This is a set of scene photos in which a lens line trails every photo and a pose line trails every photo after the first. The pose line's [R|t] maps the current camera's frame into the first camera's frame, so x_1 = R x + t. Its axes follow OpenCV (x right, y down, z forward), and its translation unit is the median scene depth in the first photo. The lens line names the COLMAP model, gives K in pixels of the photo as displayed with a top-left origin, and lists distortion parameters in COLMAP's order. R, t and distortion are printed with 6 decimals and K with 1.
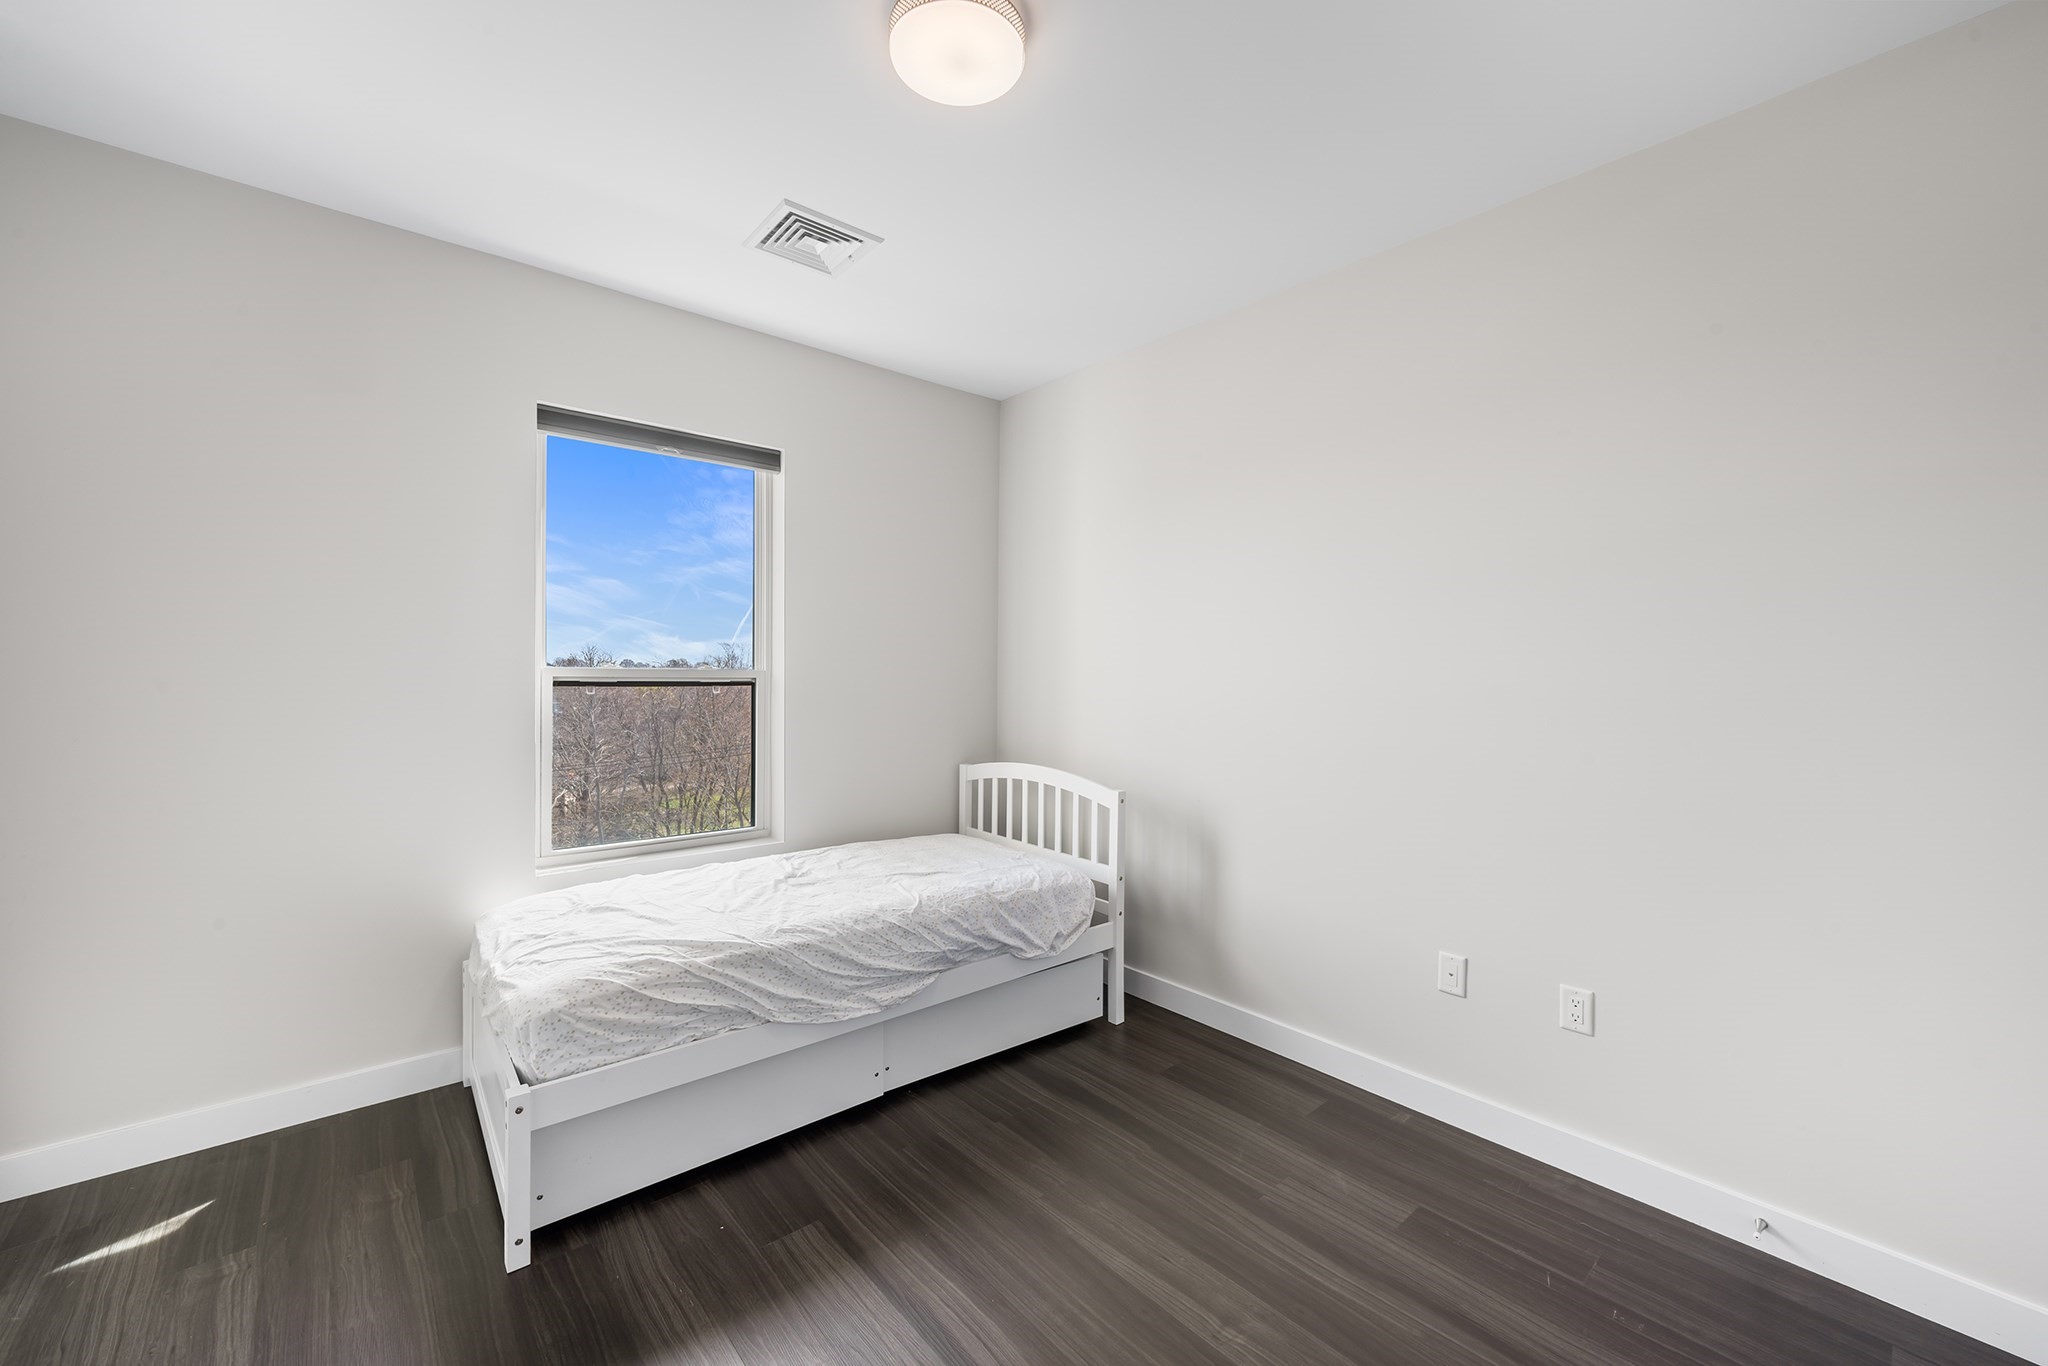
lens RADIAL K [[805.9, 0, 1023.4], [0, 805.9, 672.8], [0, 0, 1]] dist [-0.001387, -0.000072]
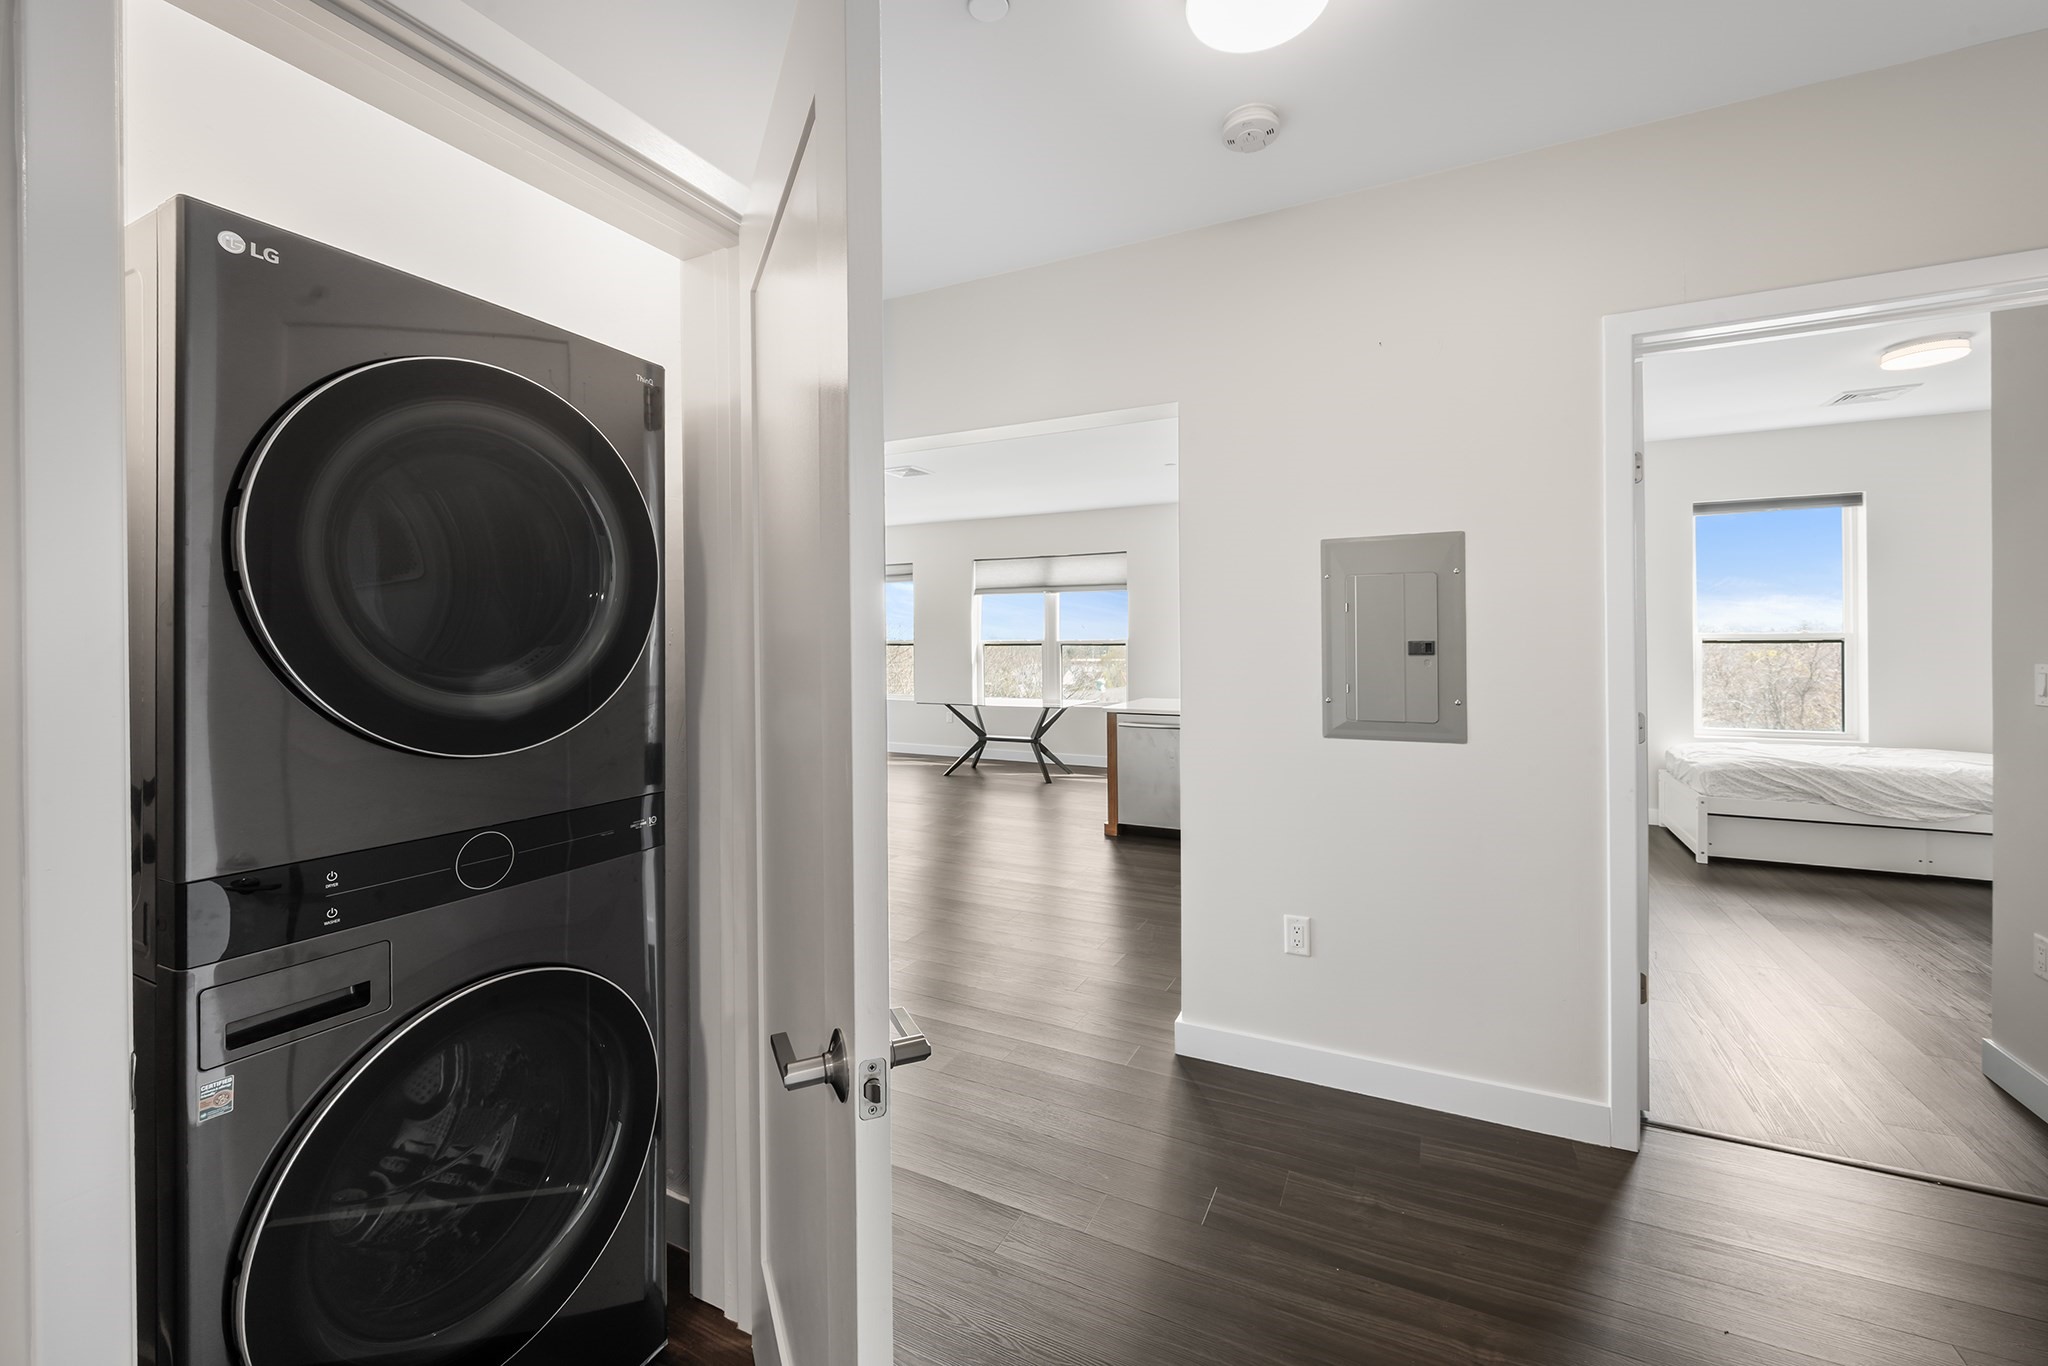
lens RADIAL K [[805.9, 0, 1036.8], [0, 805.9, 638.5], [0, 0, 1]] dist [-0.001387, -0.000072]
pose [[0.390046, -0.006263, -0.920774, 0.694859], [0.007222, 0.999967, -0.003742, 0.003707], [0.920767, -0.005190, 0.390078, -1.481612]]
